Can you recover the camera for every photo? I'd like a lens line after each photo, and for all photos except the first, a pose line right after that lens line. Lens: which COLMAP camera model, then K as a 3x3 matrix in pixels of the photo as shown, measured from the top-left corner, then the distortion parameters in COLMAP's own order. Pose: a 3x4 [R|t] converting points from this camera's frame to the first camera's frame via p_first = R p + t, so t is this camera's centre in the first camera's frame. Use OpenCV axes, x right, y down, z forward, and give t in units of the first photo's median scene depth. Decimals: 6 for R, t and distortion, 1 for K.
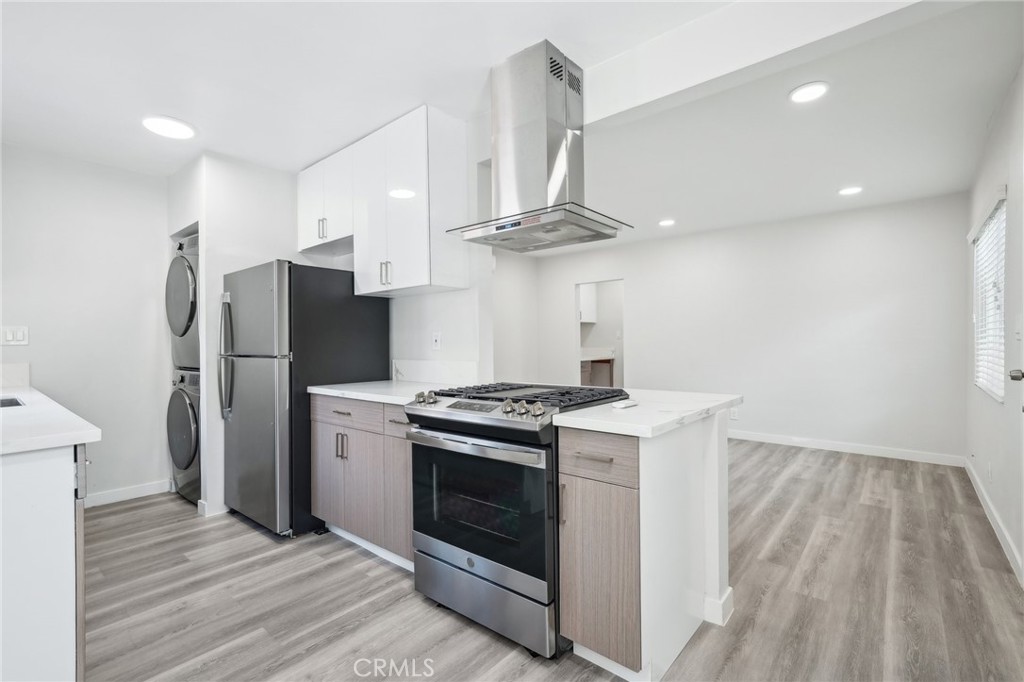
lens RADIAL K [[461.7, 0, 509.9], [0, 461.7, 339.8], [0, 0, 1]] dist [-0.003590, 0.000414]
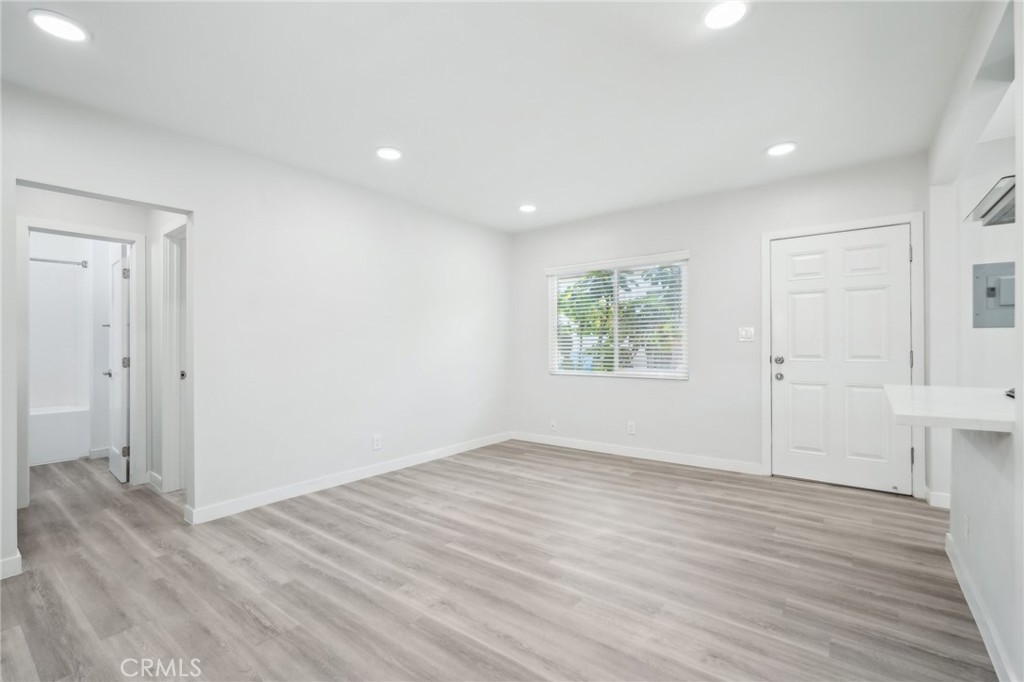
lens RADIAL K [[461.7, 0, 509.9], [0, 461.7, 339.8], [0, 0, 1]] dist [-0.003590, 0.000414]
pose [[-0.047193, 0.014819, 0.998776, -0.413503], [0.003873, 0.999885, -0.014653, 0.013631], [-0.998878, 0.003177, -0.047245, 1.280666]]
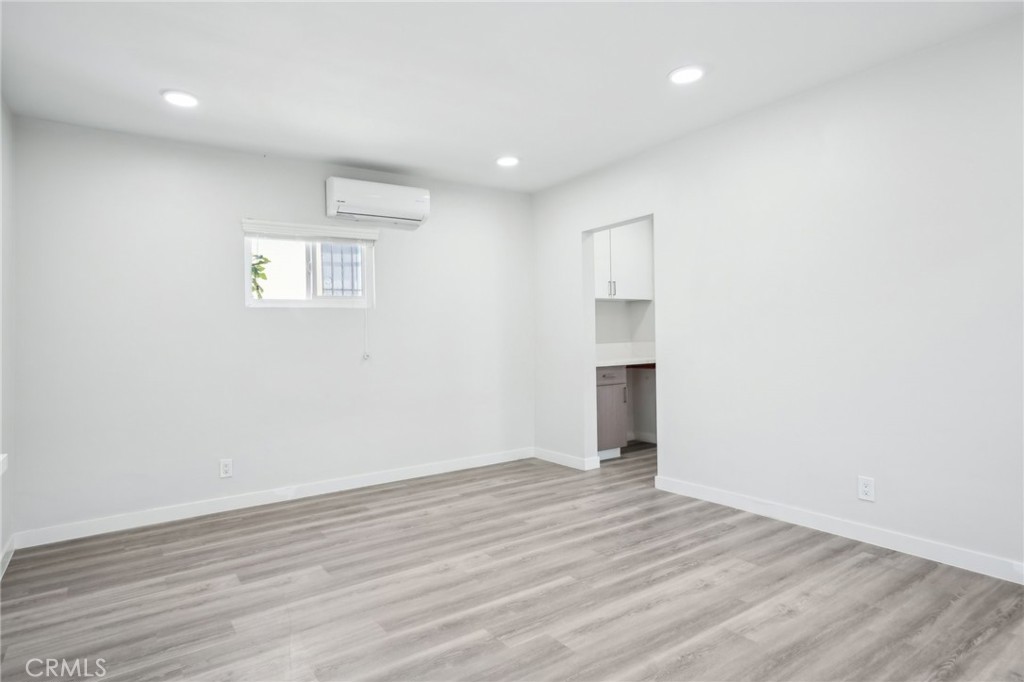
lens RADIAL K [[573.8, 0, 512.0], [0, 573.8, 341.0], [0, 0, 1]] dist [0.005018, 0.001045]
pose [[0.967359, -0.018373, -0.252742, 0.464970], [0.021998, 0.999692, 0.011525, 0.007726], [0.252452, -0.016709, 0.967465, 0.592257]]
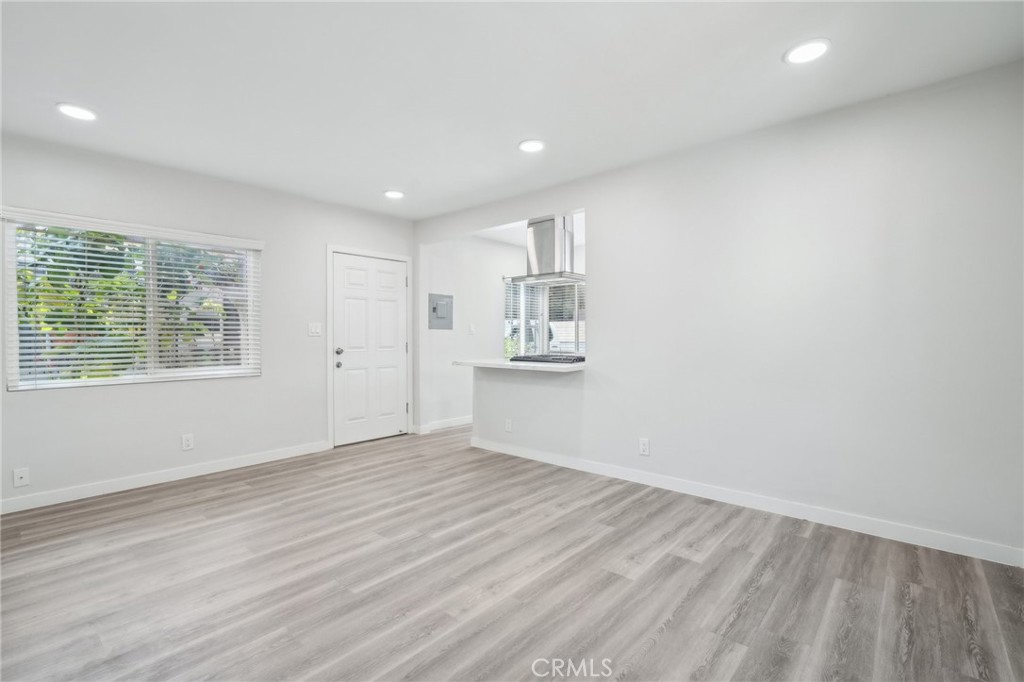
lens RADIAL K [[461.7, 0, 509.9], [0, 461.7, 339.8], [0, 0, 1]] dist [-0.003590, 0.000414]
pose [[-0.999712, 0.011357, 0.021143, 0.128260], [0.011414, 0.999932, 0.002564, 0.017022], [-0.021112, 0.002804, -0.999773, 1.922276]]
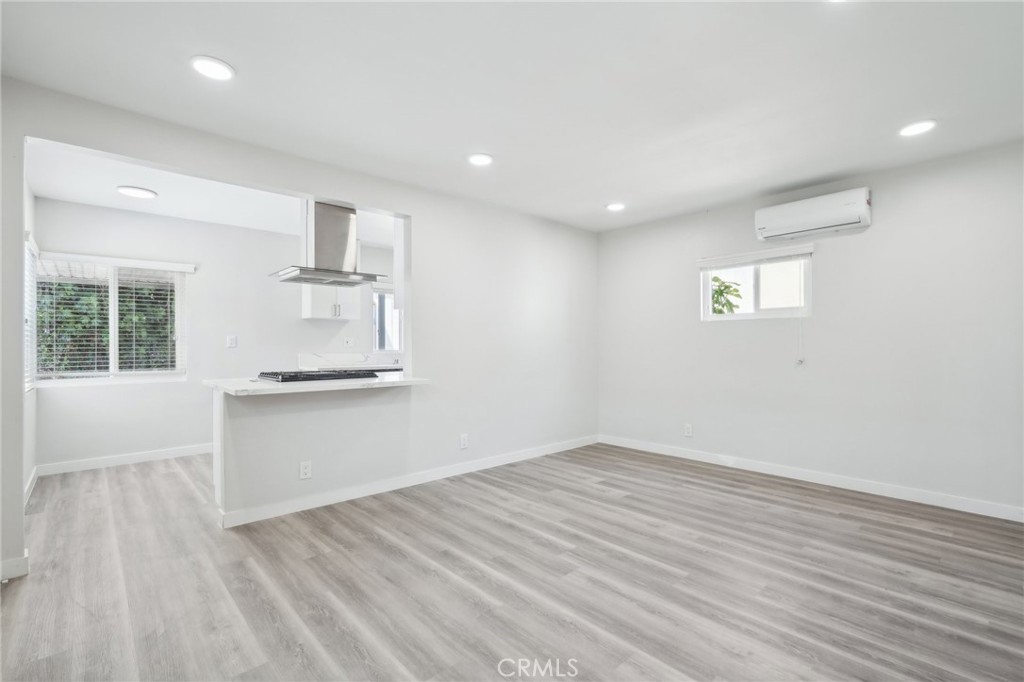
lens RADIAL K [[465.5, 0, 506.0], [0, 465.5, 342.3], [0, 0, 1]] dist [-0.002284, 0.000656]
pose [[-0.131085, 0.000640, -0.991371, 1.032632], [0.006017, 0.999982, -0.000150, 0.000624], [0.991353, -0.005984, -0.131086, 1.180256]]
